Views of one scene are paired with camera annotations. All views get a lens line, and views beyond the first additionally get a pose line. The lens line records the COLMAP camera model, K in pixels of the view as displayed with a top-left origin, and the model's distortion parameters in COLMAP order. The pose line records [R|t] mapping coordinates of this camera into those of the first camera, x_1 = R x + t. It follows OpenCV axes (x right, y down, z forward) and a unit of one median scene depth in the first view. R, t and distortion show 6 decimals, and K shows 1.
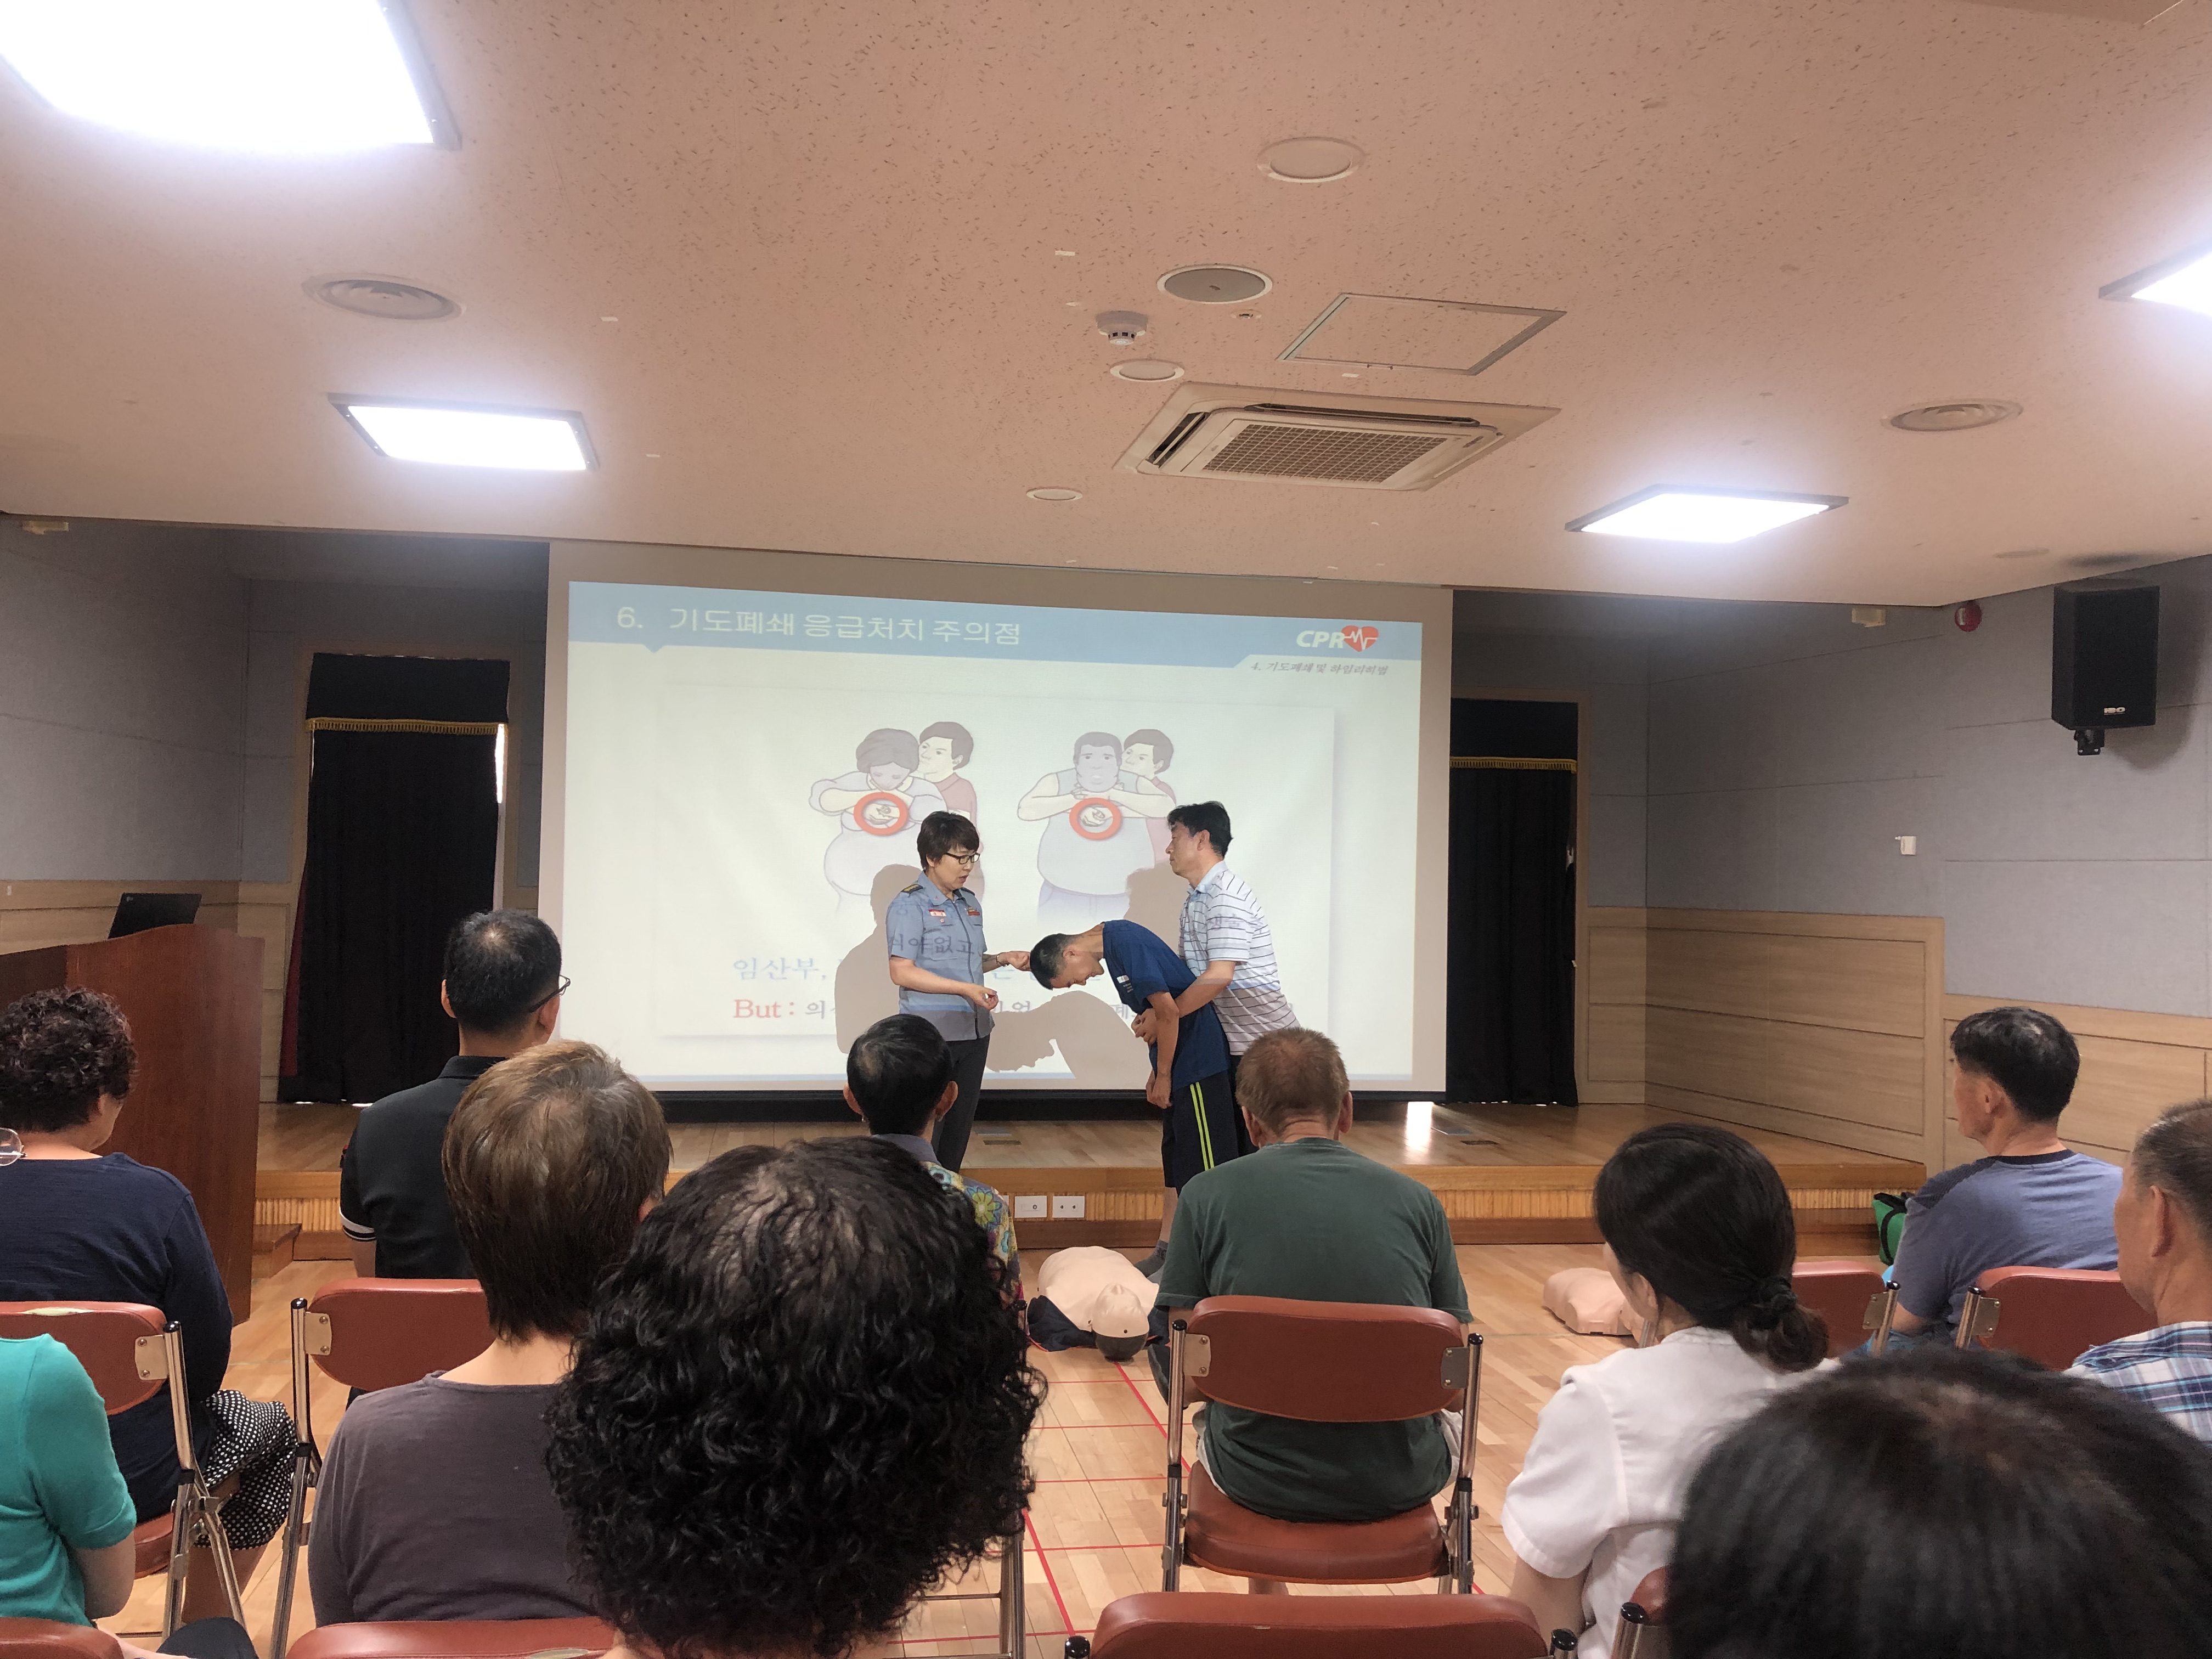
lens RADIAL K [[1794.6, 0, 1105.4], [0, 1794.6, 813.2], [0, 0, 1]] dist [0.011586, -0.000823]
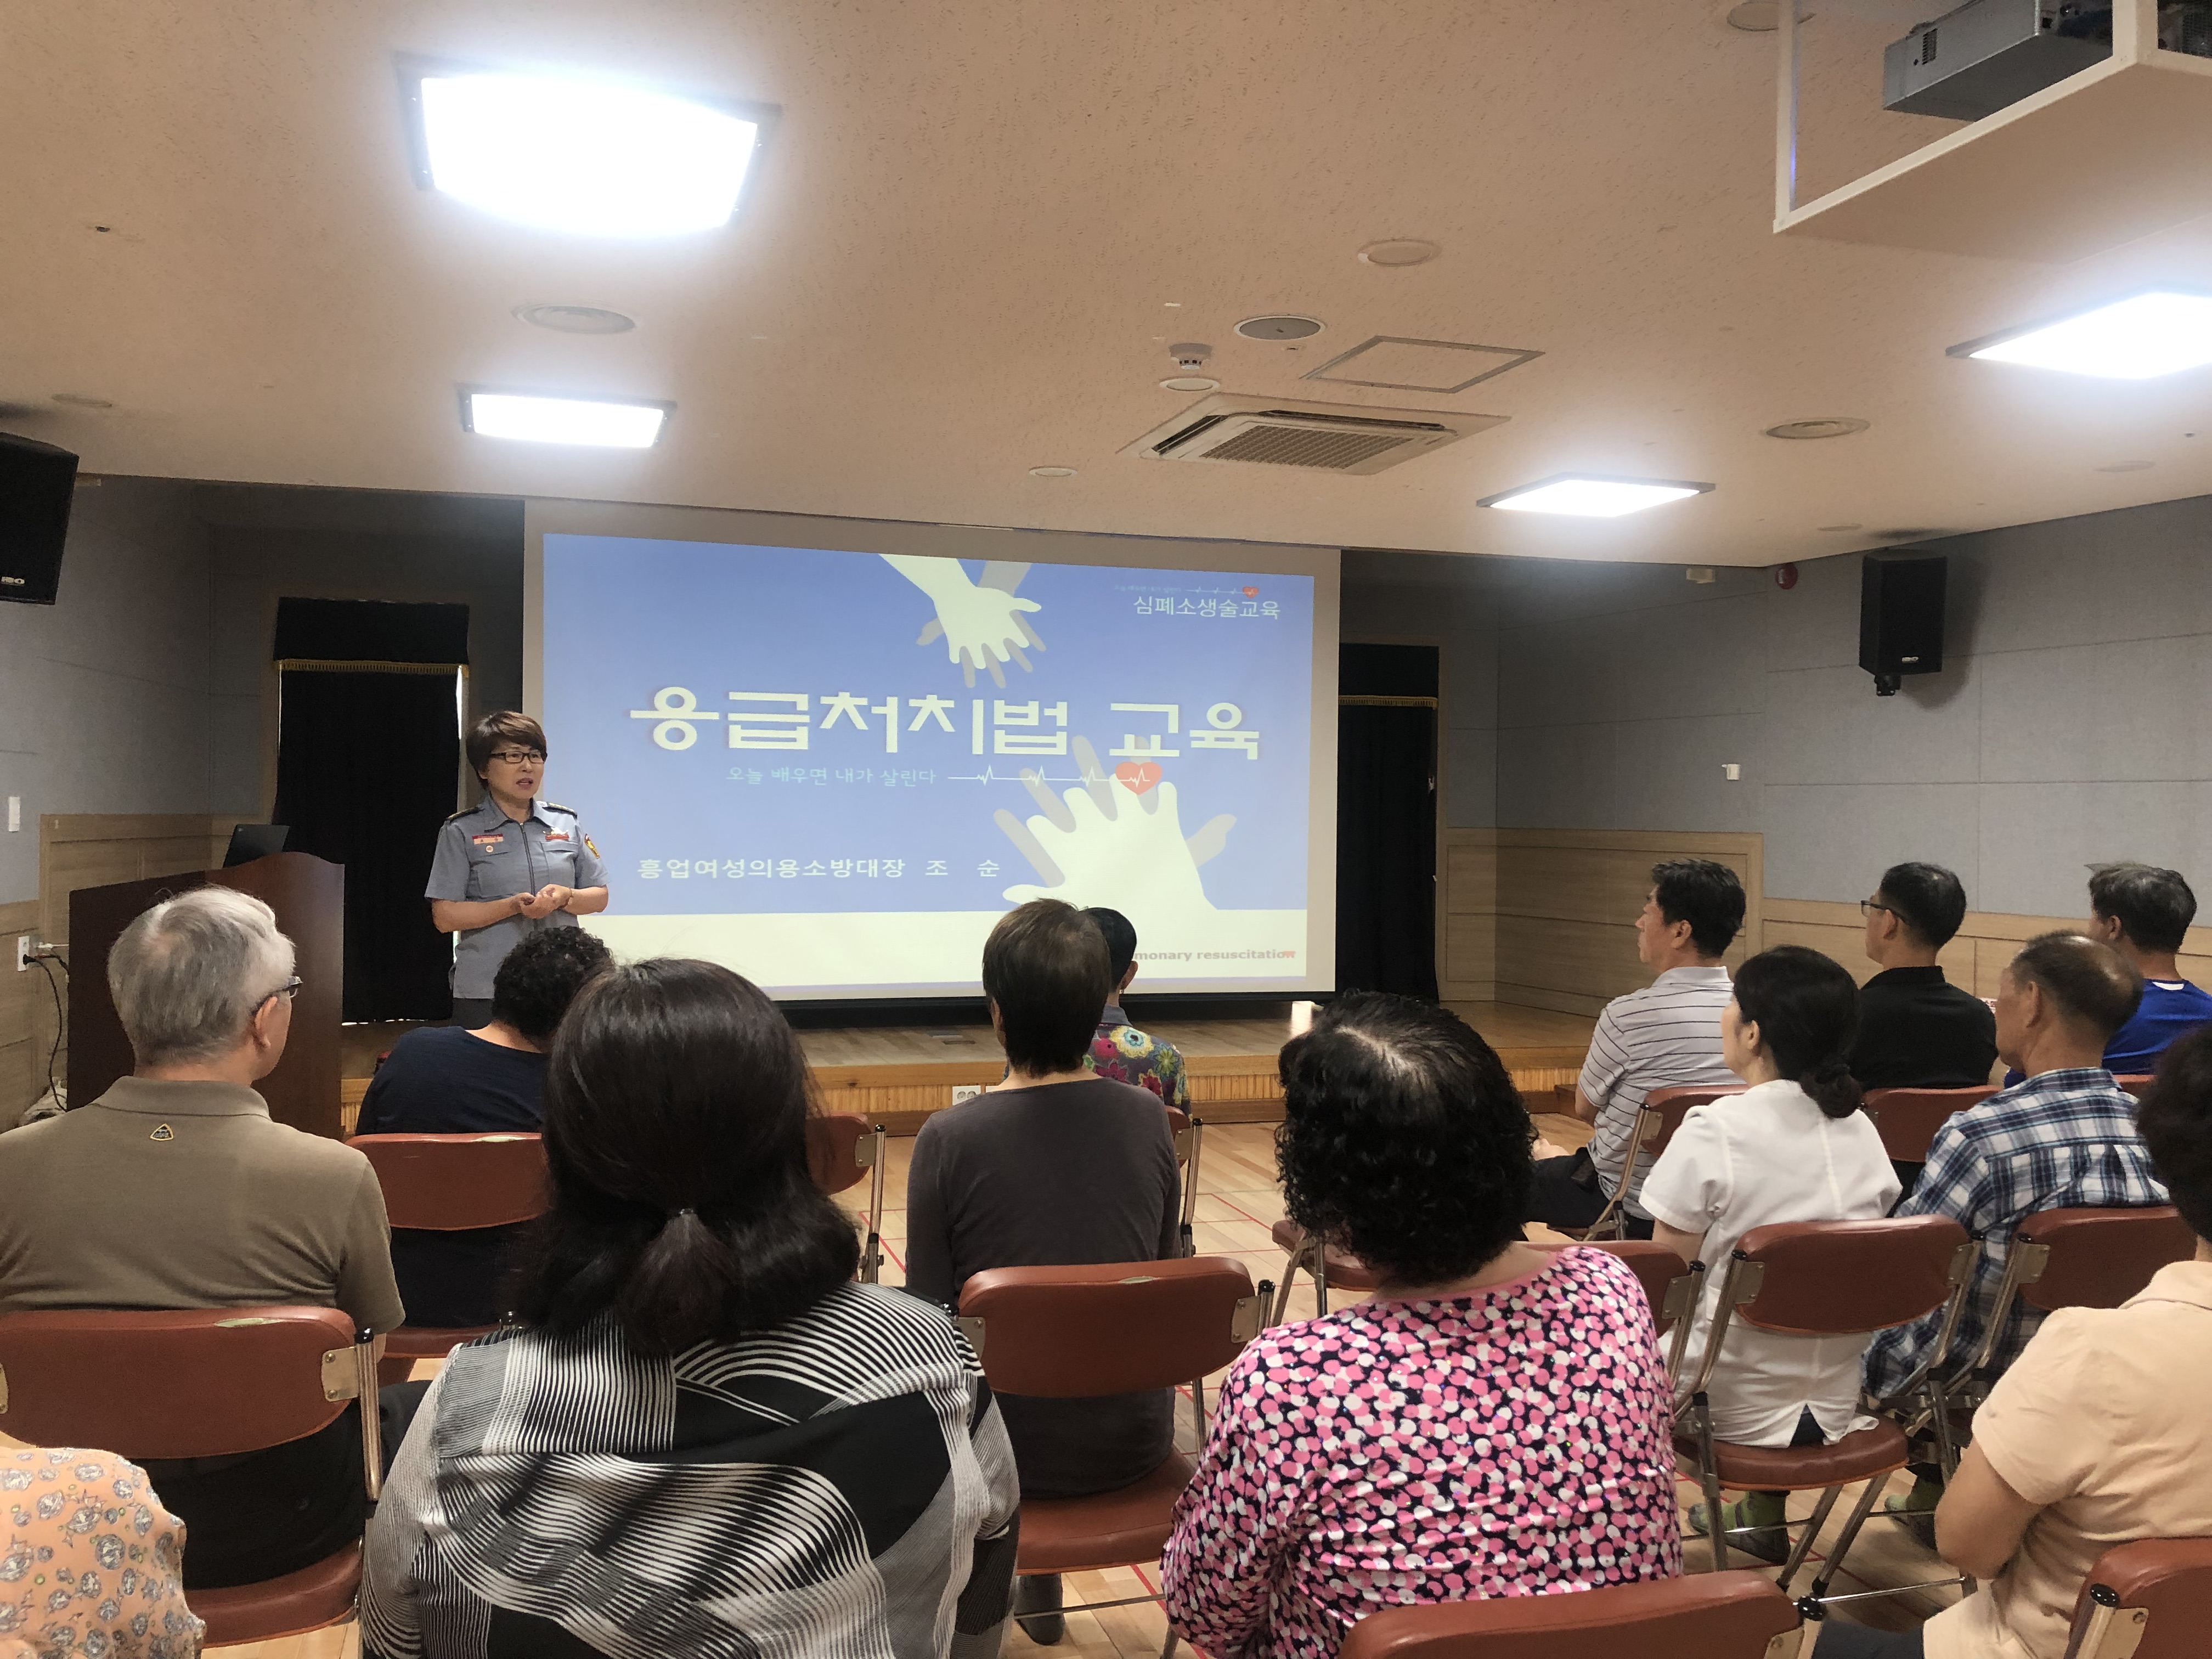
lens RADIAL K [[1794.6, 0, 1082.2], [0, 1794.6, 843.5], [0, 0, 1]] dist [0.011586, -0.000823]
pose [[0.993880, -0.010331, 0.109980, -0.133566], [0.004175, 0.998419, 0.056063, -0.003975], [-0.110385, -0.055261, 0.992351, -0.152414]]
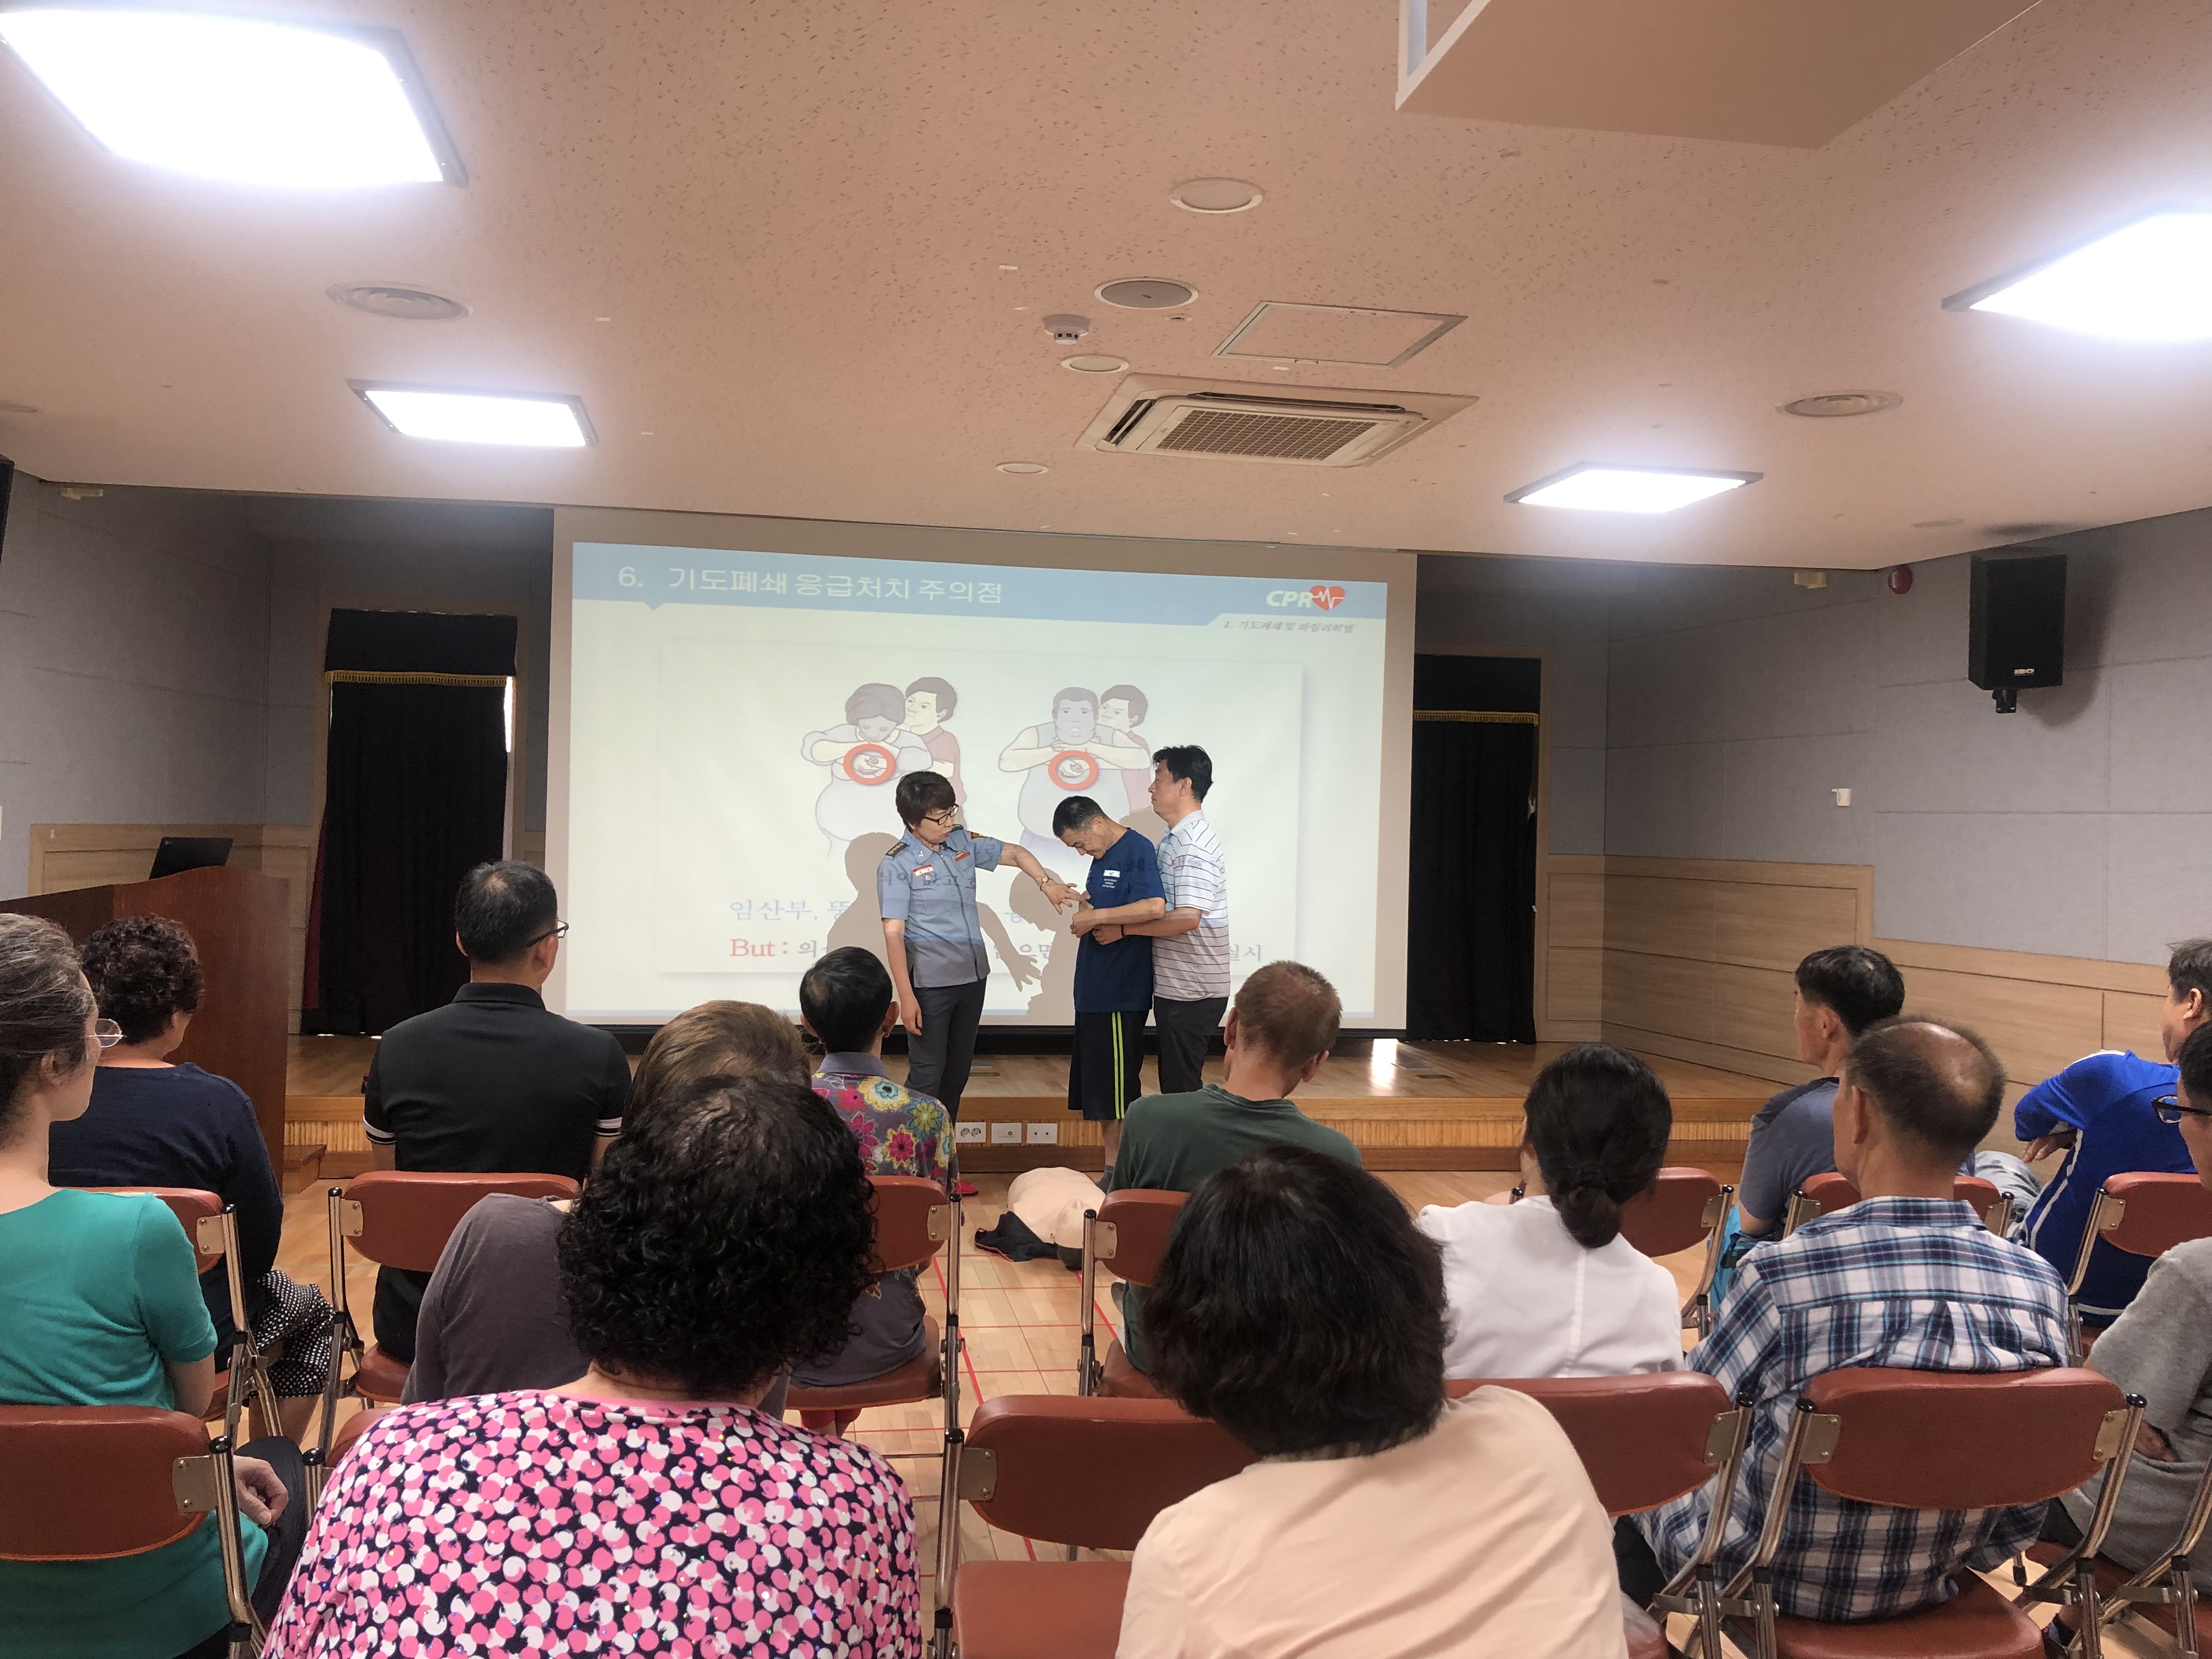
lens RADIAL K [[1794.6, 0, 1099.3], [0, 1794.6, 808.9], [0, 0, 1]] dist [0.011586, -0.000823]
pose [[0.999956, 0.003247, -0.008815, 0.026268], [-0.002997, 0.999595, 0.028301, -0.004789], [0.008903, -0.028273, 0.999561, -0.071729]]
